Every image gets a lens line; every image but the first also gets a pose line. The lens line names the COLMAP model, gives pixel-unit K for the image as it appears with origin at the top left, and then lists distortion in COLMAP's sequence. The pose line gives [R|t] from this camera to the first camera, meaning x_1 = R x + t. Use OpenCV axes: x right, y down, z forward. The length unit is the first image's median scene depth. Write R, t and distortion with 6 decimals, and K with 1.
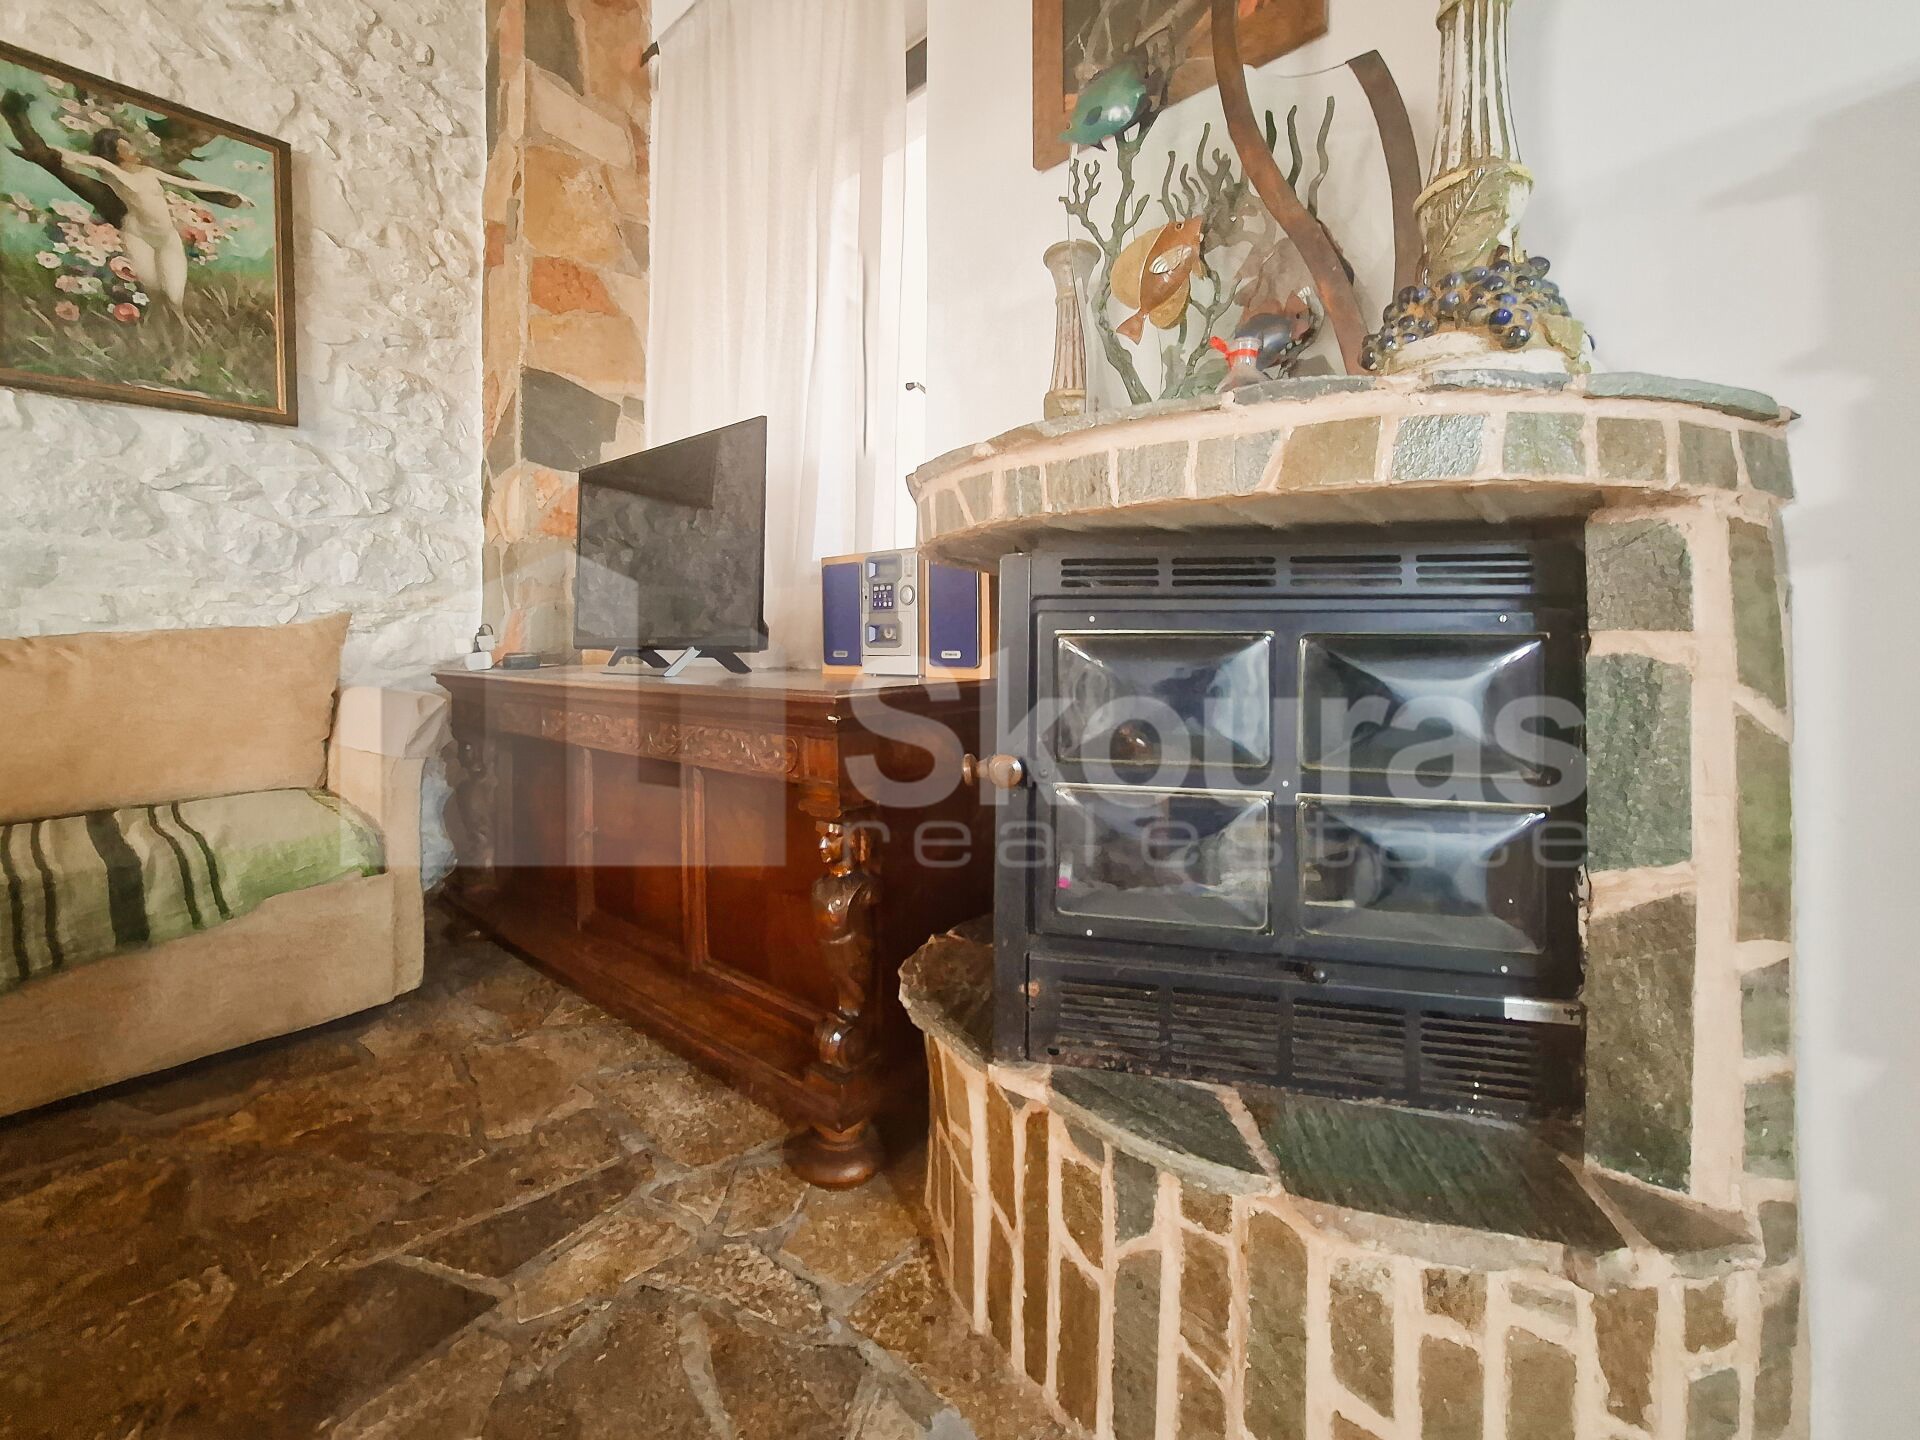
lens RADIAL K [[774.0, 0, 936.5], [0, 774.0, 630.7], [0, 0, 1]] dist [-0.006281, -0.000076]
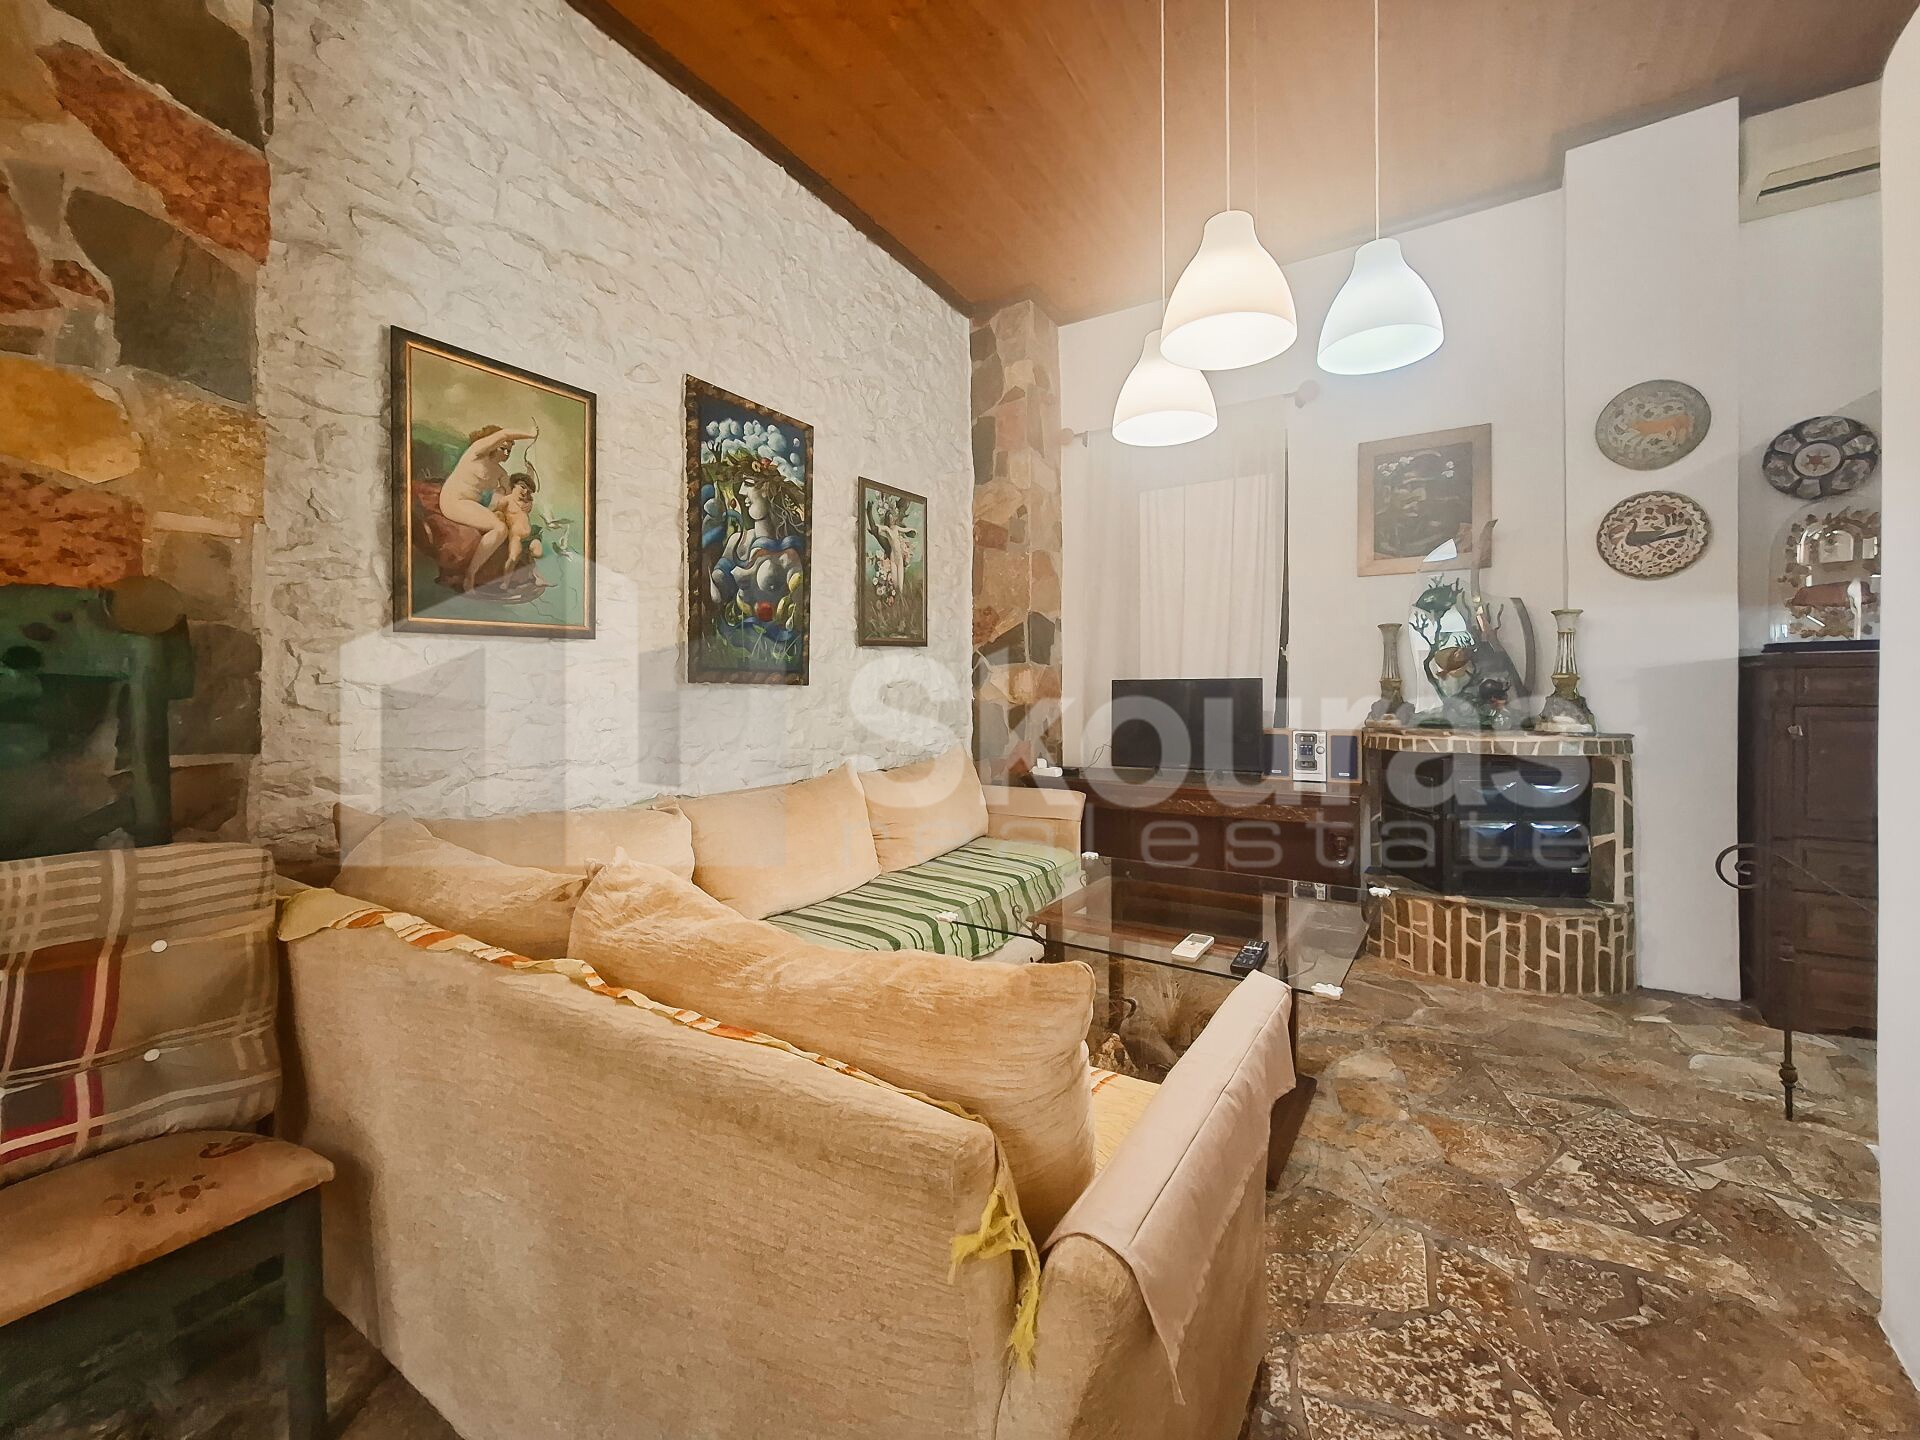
lens RADIAL K [[774.0, 0, 945.9], [0, 774.0, 683.3], [0, 0, 1]] dist [-0.006281, -0.000076]
pose [[0.991064, -0.004908, 0.133294, -3.163167], [0.004476, 0.999984, 0.003541, -0.556353], [-0.133309, -0.002913, 0.991070, -2.674763]]
